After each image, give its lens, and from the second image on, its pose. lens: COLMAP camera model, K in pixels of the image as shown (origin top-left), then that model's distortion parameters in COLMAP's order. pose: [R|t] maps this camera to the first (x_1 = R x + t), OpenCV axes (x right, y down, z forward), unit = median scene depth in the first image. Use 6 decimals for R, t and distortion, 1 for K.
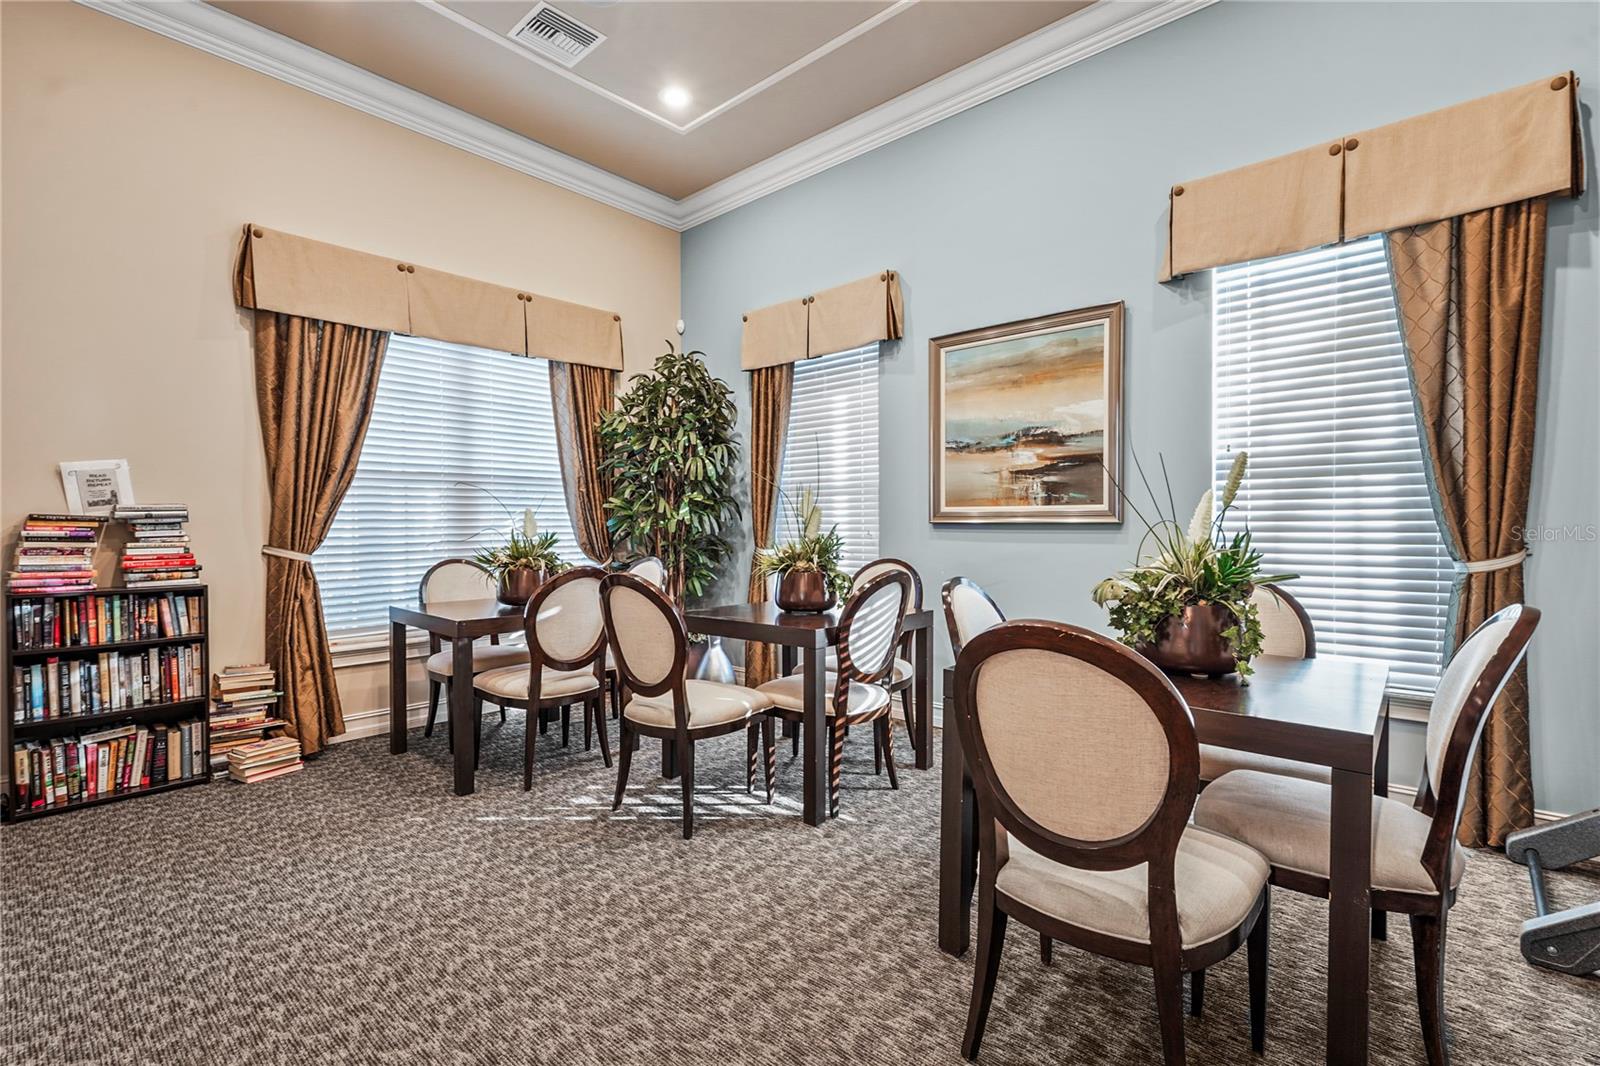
lens RADIAL K [[714.9, 0, 800.4], [0, 714.9, 534.0], [0, 0, 1]] dist [-0.004867, 0.000189]
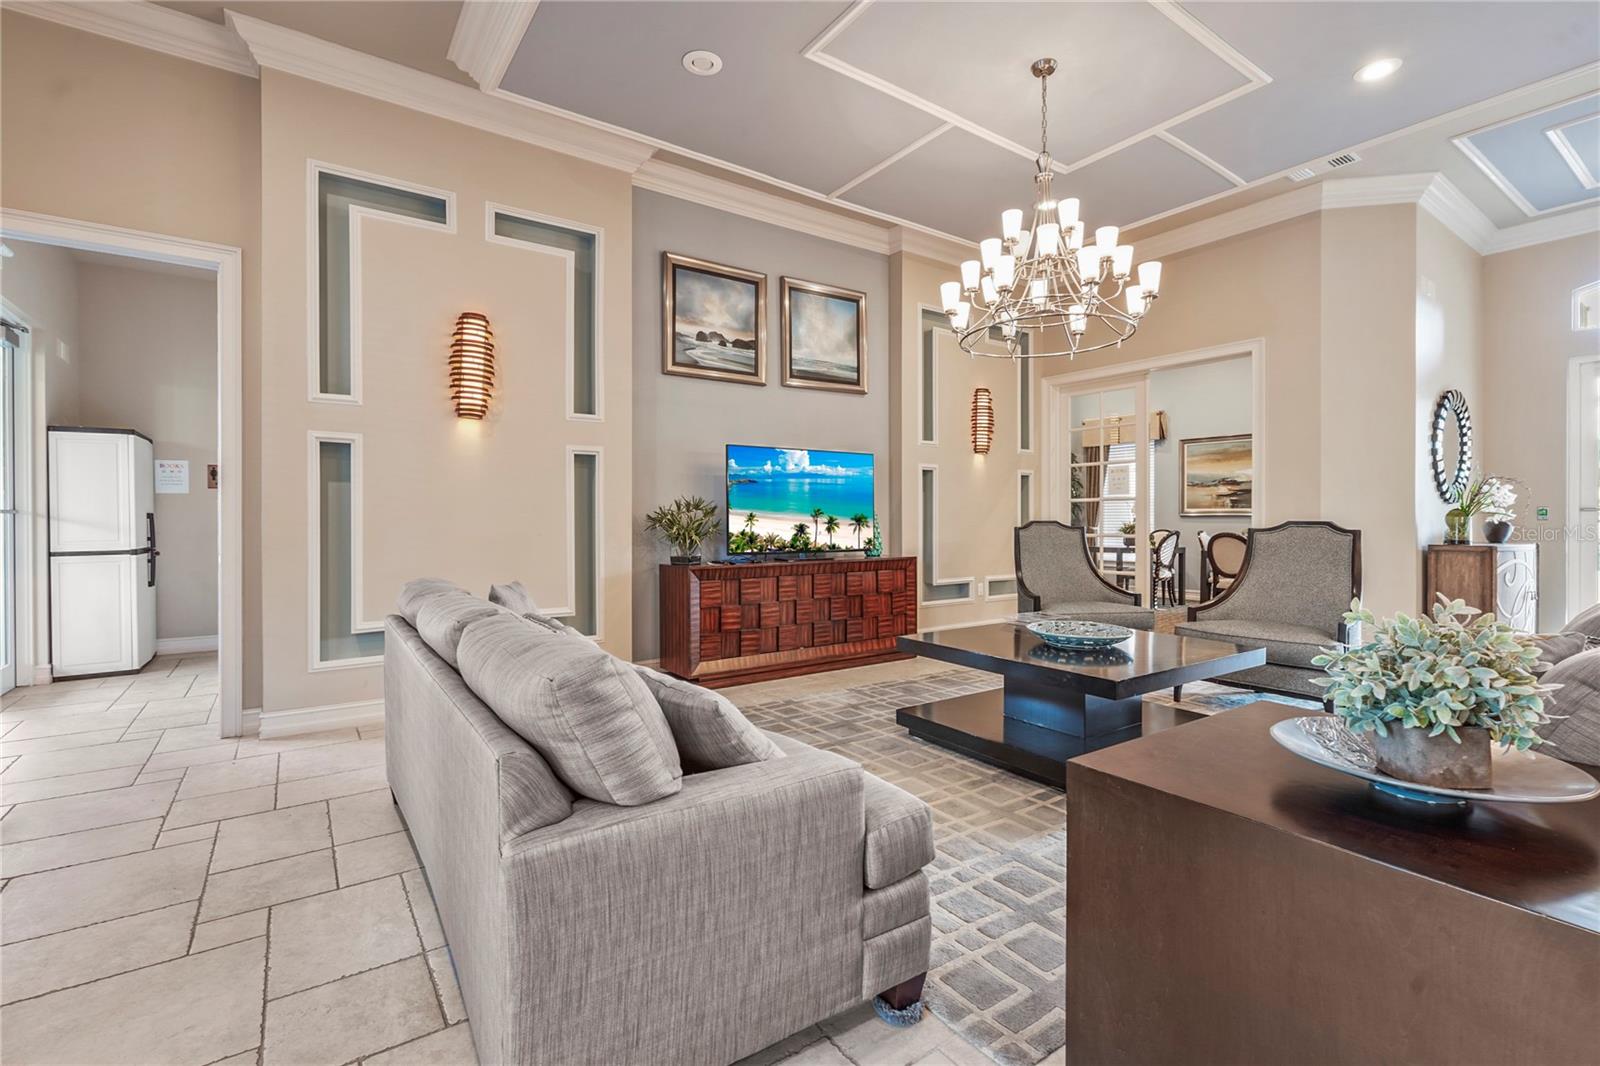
lens RADIAL K [[714.9, 0, 791.8], [0, 714.9, 525.1], [0, 0, 1]] dist [-0.004867, 0.000189]
pose [[0.970663, 0.001247, -0.240441, -0.584958], [-0.002355, 0.999988, -0.004322, 0.034721], [0.240433, 0.004762, 0.970654, -1.901587]]
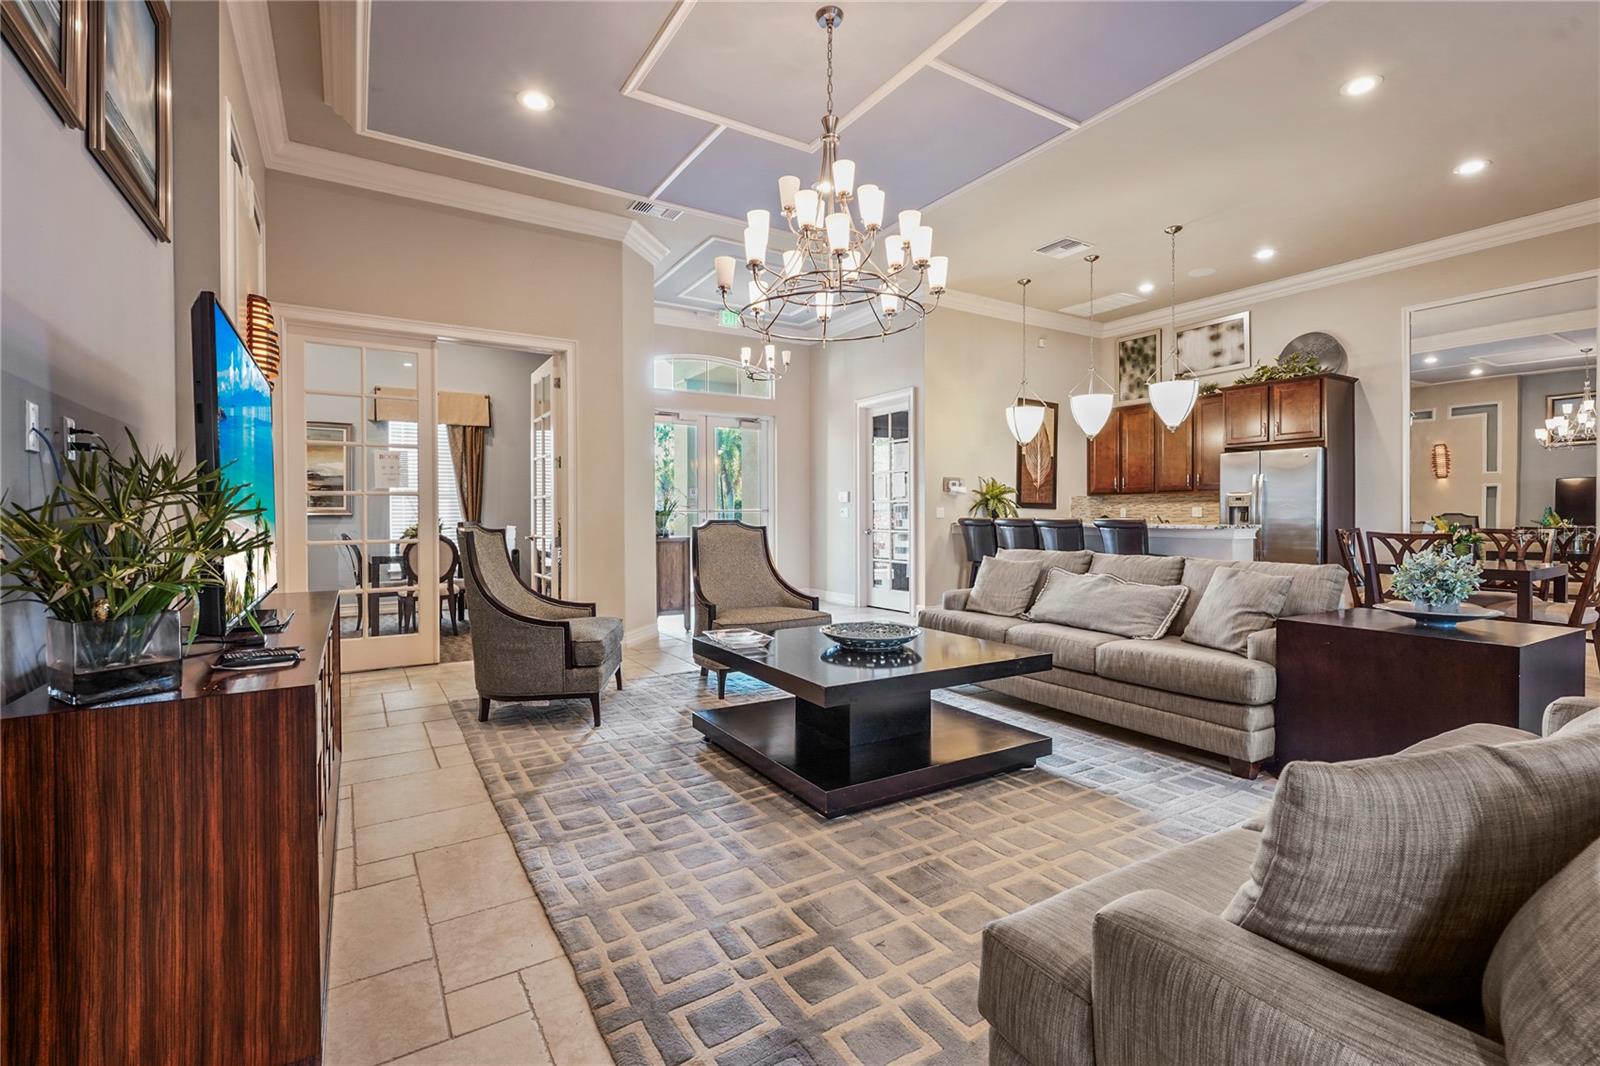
lens RADIAL K [[714.9, 0, 796.4], [0, 714.9, 520.7], [0, 0, 1]] dist [-0.004867, 0.000189]
pose [[0.287054, -0.004992, 0.957901, -1.353617], [0.016217, 0.999868, 0.000351, 0.025426], [-0.957777, 0.015434, 0.287097, -1.068388]]
